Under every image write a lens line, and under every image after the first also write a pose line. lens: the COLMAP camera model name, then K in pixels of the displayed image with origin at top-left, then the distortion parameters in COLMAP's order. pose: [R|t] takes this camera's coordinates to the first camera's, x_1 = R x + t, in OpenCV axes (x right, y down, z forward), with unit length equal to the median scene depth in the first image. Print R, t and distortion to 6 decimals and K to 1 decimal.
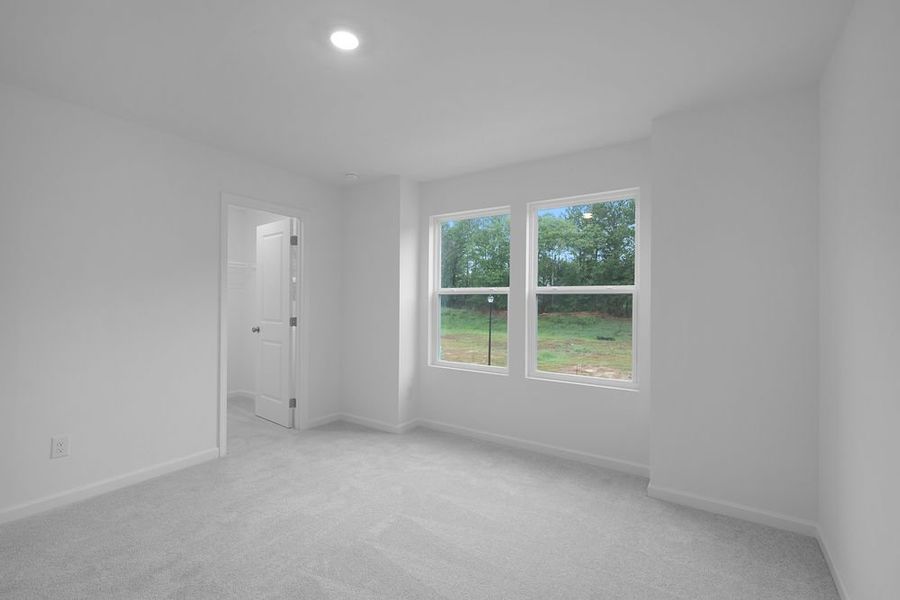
lens RADIAL K [[431.0, 0, 450.0], [0, 431.0, 300.0], [0, 0, 1]] dist [0.000808, 0.000156]
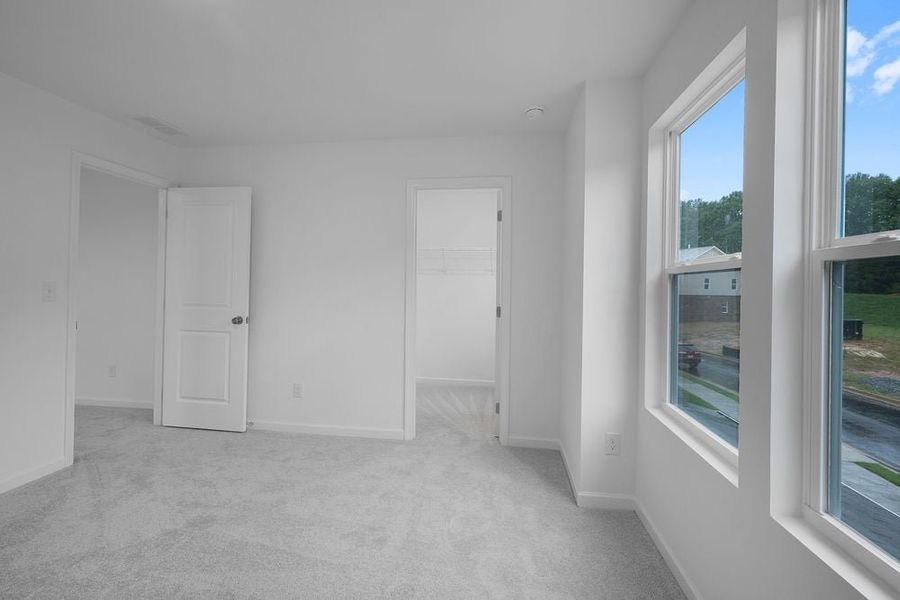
lens RADIAL K [[414.4, 0, 448.2], [0, 414.4, 286.8], [0, 0, 1]] dist [-0.000377, -0.000048]
pose [[0.397049, -0.003787, -0.917790, 0.363613], [-0.004400, 0.999972, -0.006029, 0.007446], [0.917787, 0.006432, 0.397021, 0.632512]]
